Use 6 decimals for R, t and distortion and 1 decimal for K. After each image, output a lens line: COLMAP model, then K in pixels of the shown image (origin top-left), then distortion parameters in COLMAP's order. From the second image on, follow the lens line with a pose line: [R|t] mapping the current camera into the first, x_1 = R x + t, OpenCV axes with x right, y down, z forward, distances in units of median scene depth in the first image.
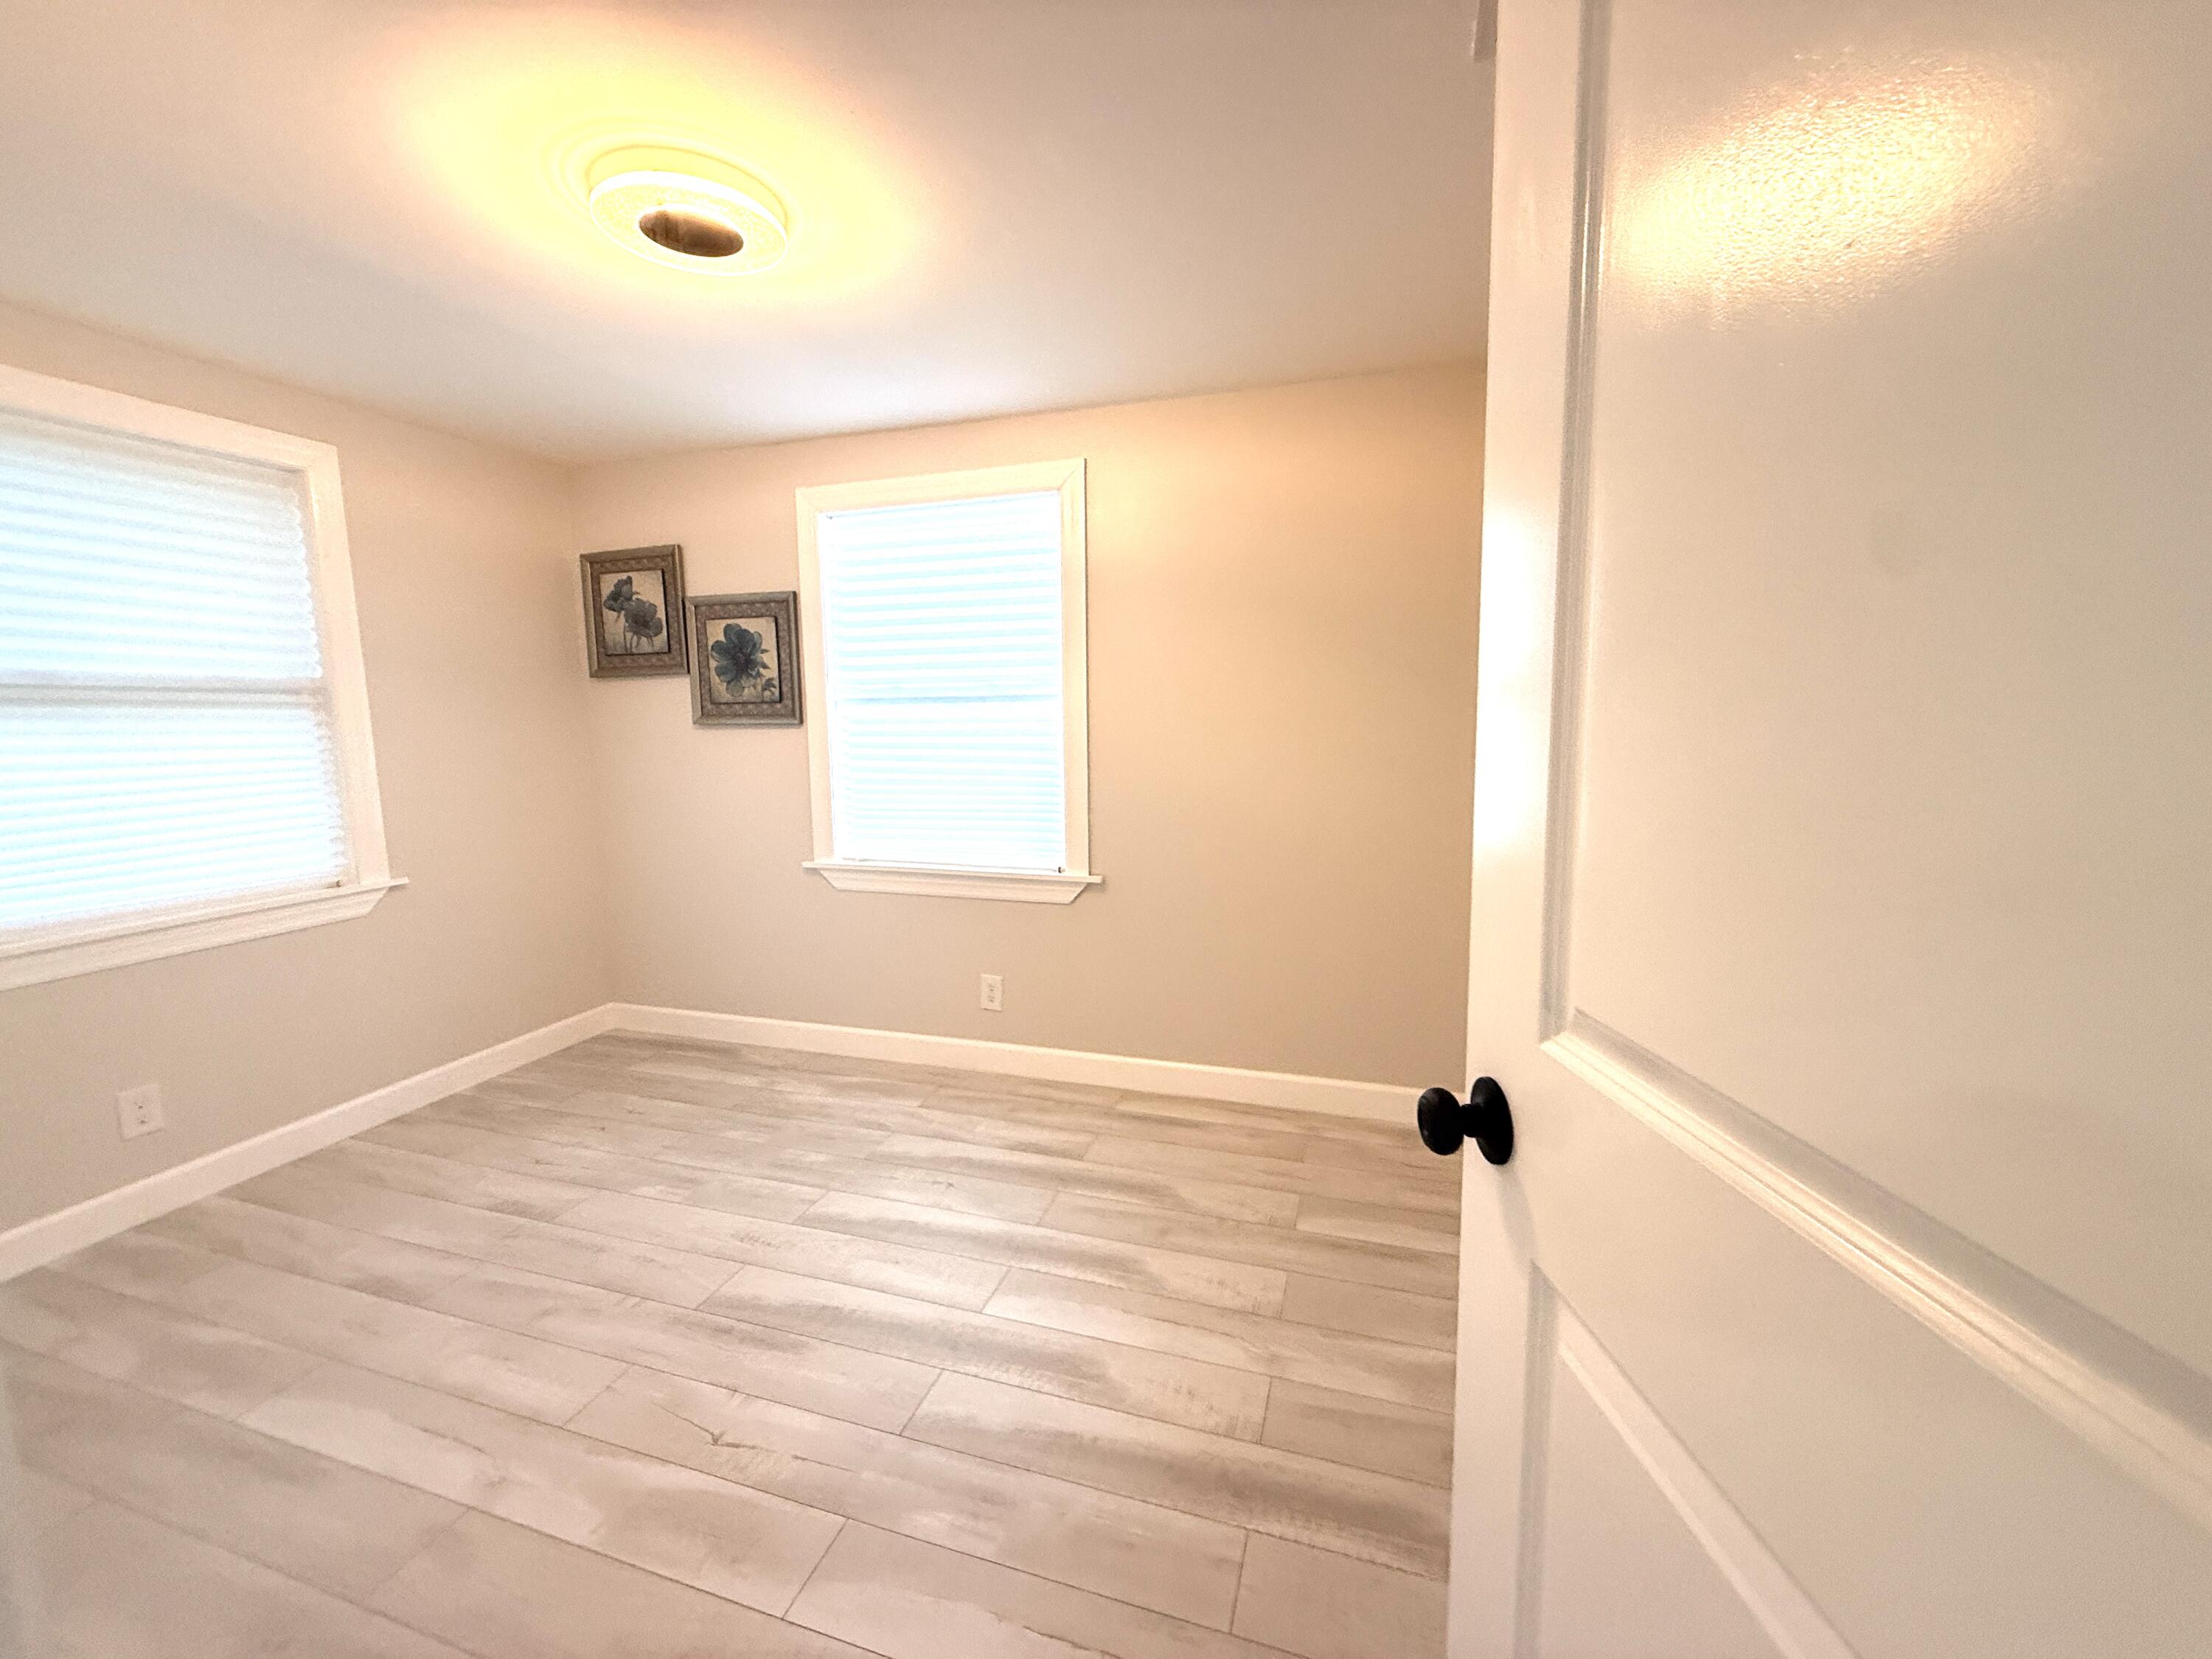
lens RADIAL K [[881.1, 0, 1101.1], [0, 881.1, 830.4], [0, 0, 1]] dist [-0.000613, 0.000038]
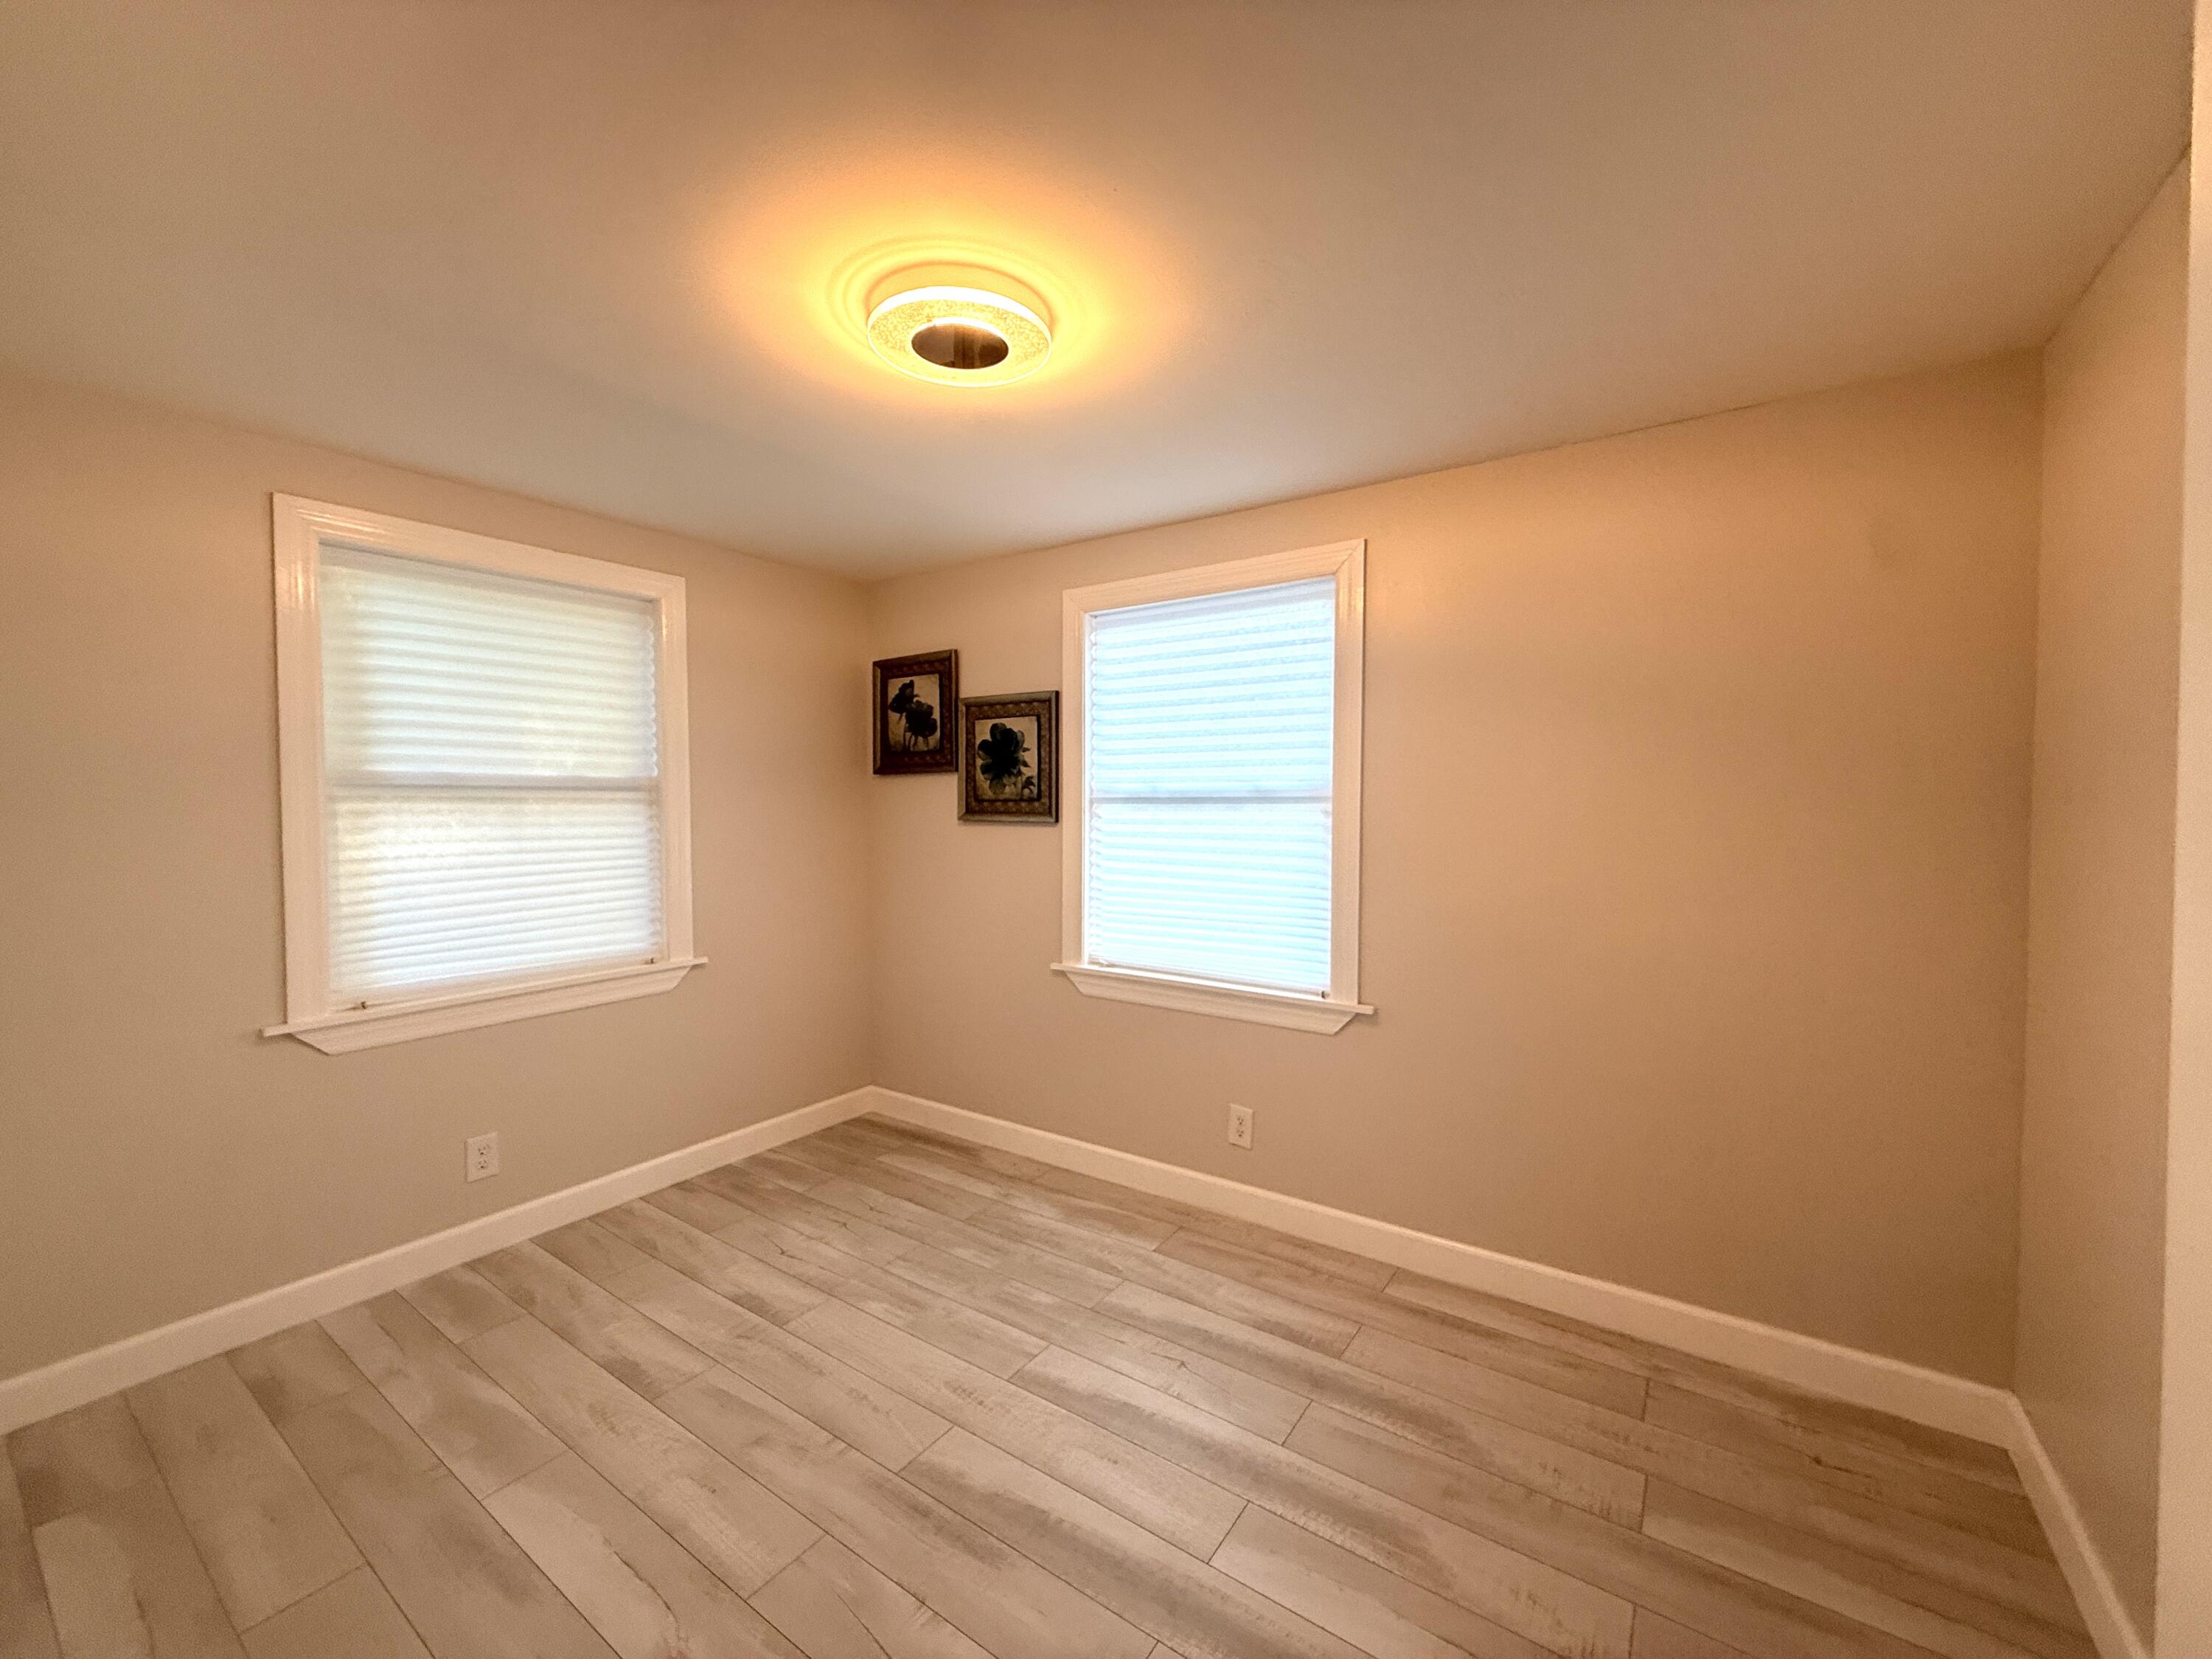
lens RADIAL K [[881.1, 0, 1101.1], [0, 881.1, 830.4], [0, 0, 1]] dist [-0.000613, 0.000038]
pose [[0.956172, 0.021351, -0.292026, -0.005757], [-0.049212, 0.994869, -0.088396, -0.029273], [0.288640, 0.098893, 0.952317, 0.082924]]
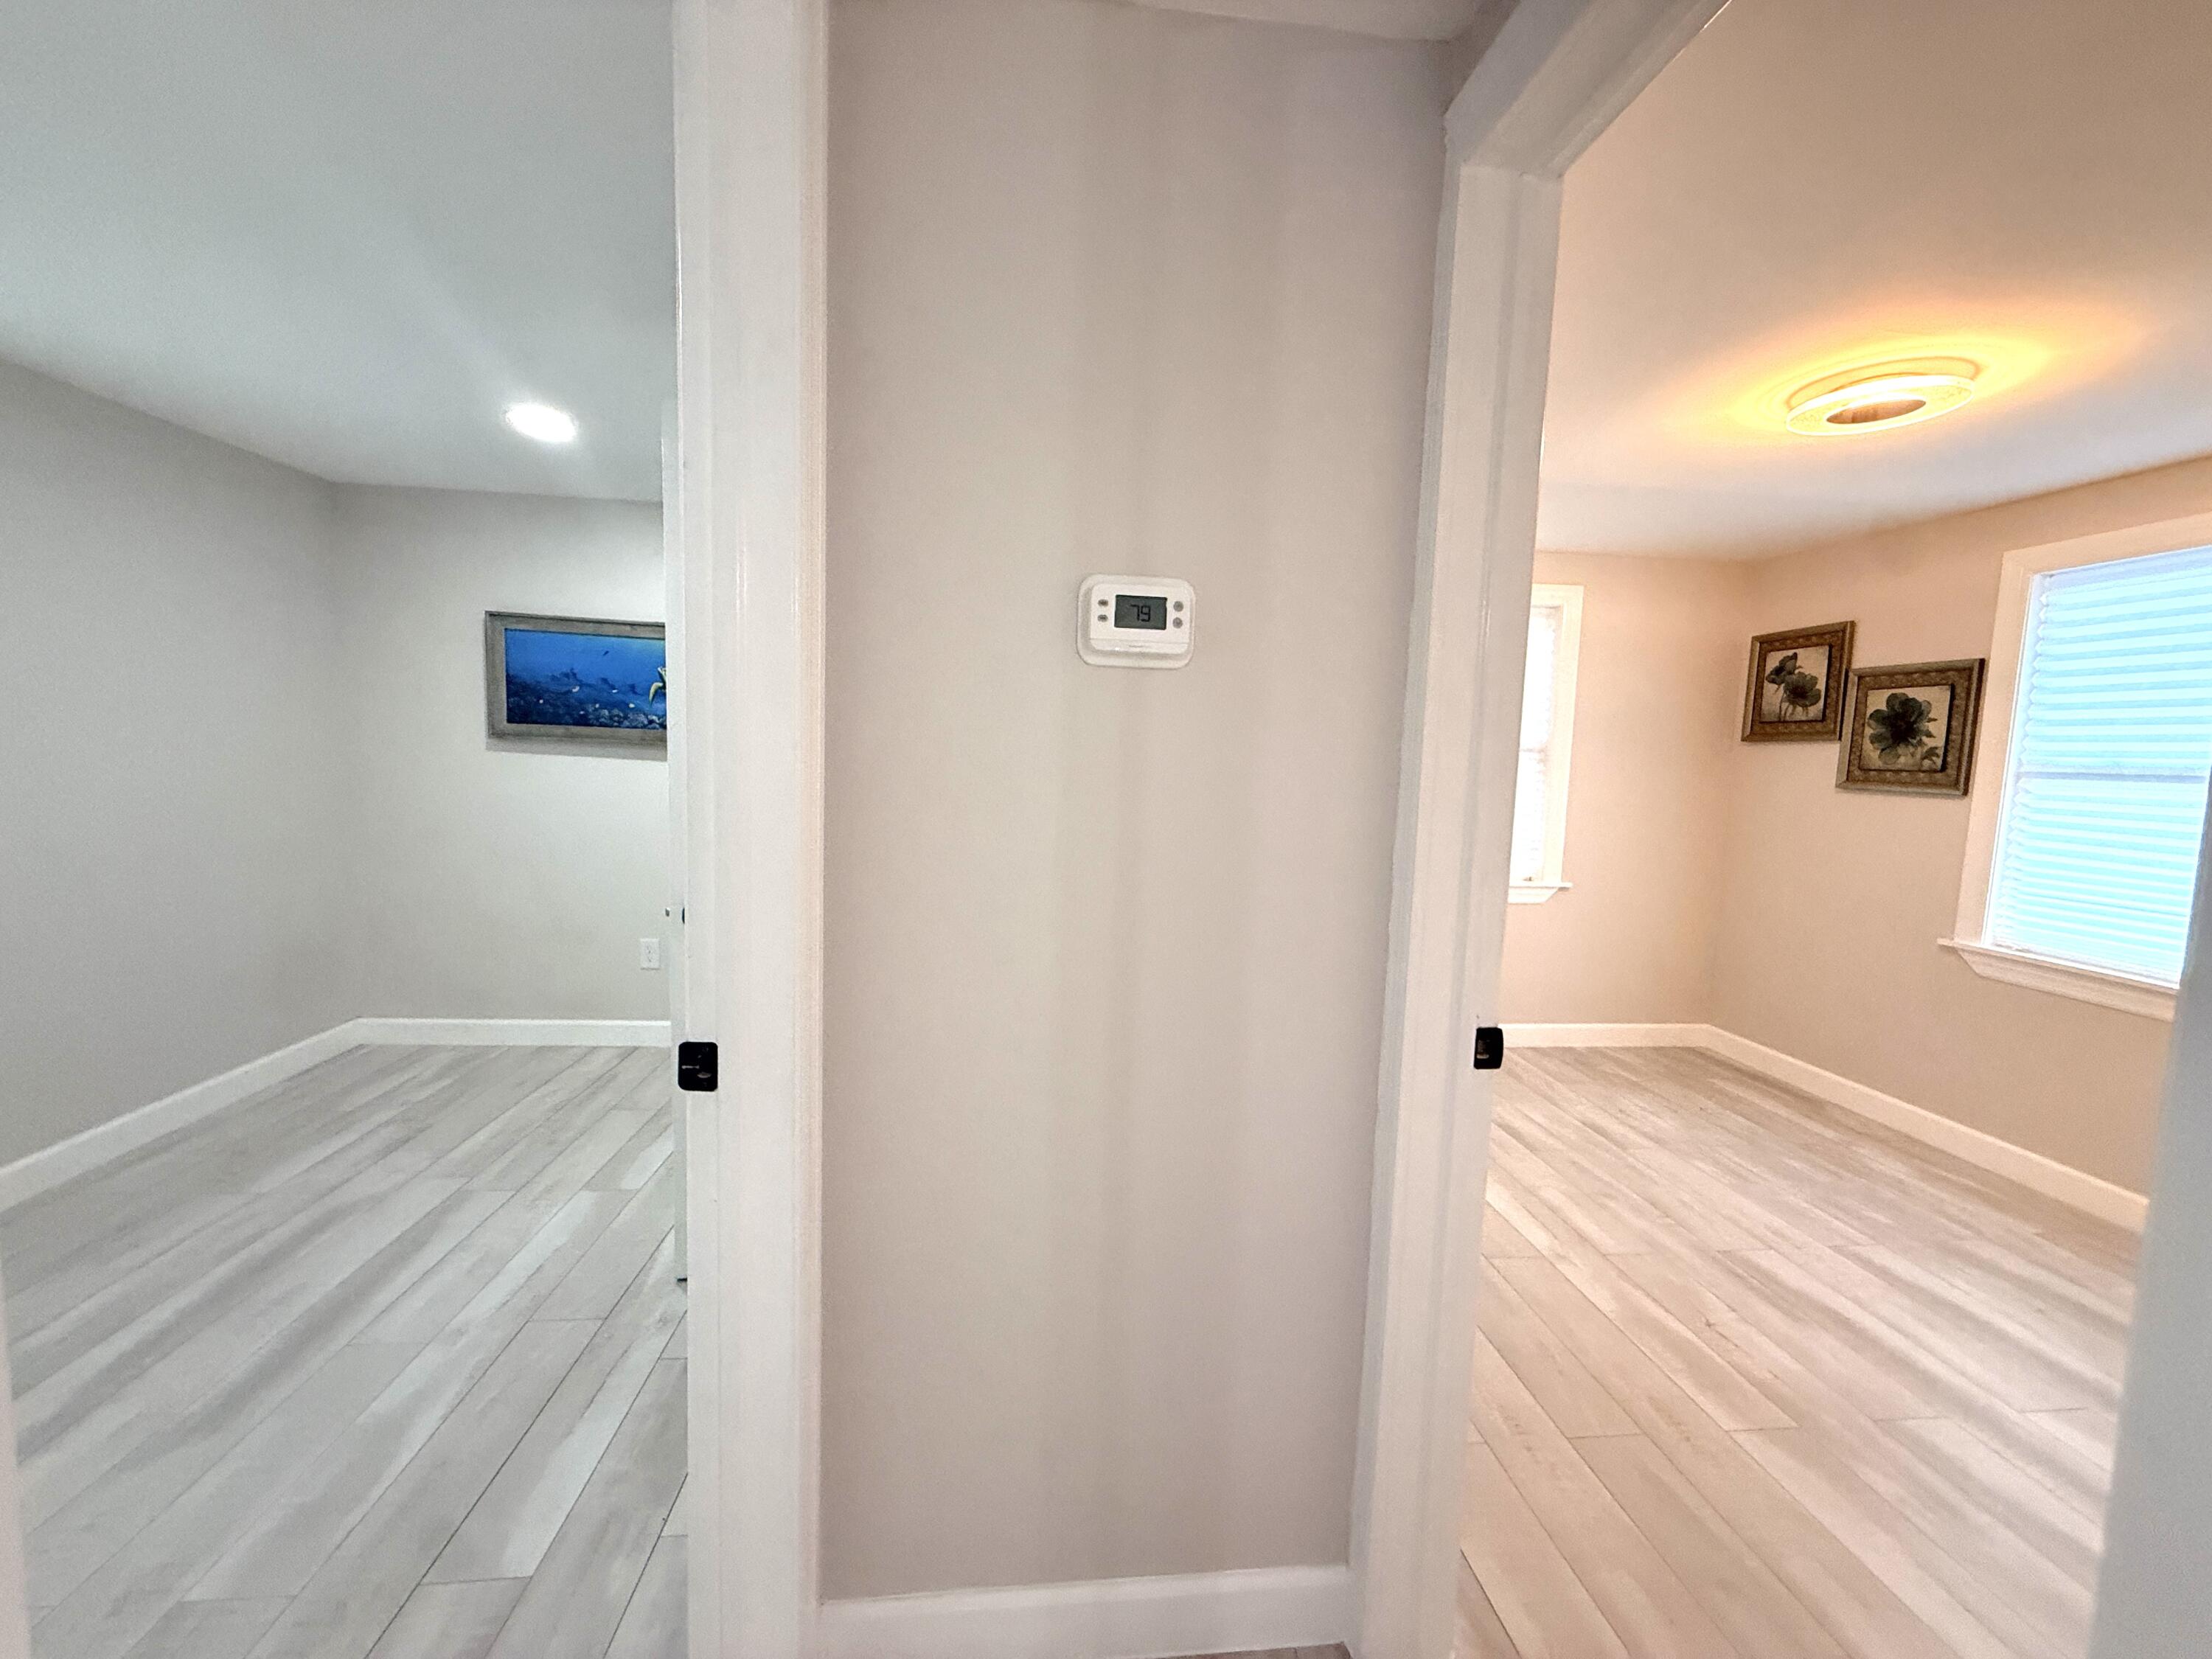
lens RADIAL K [[876.5, 0, 1099.1], [0, 876.5, 831.0], [0, 0, 1]] dist [-0.000103, -0.000164]
pose [[0.393546, 0.113043, -0.912328, 0.172270], [-0.154986, 0.986364, 0.055361, 0.010659], [0.906146, 0.119611, 0.405699, -0.246941]]
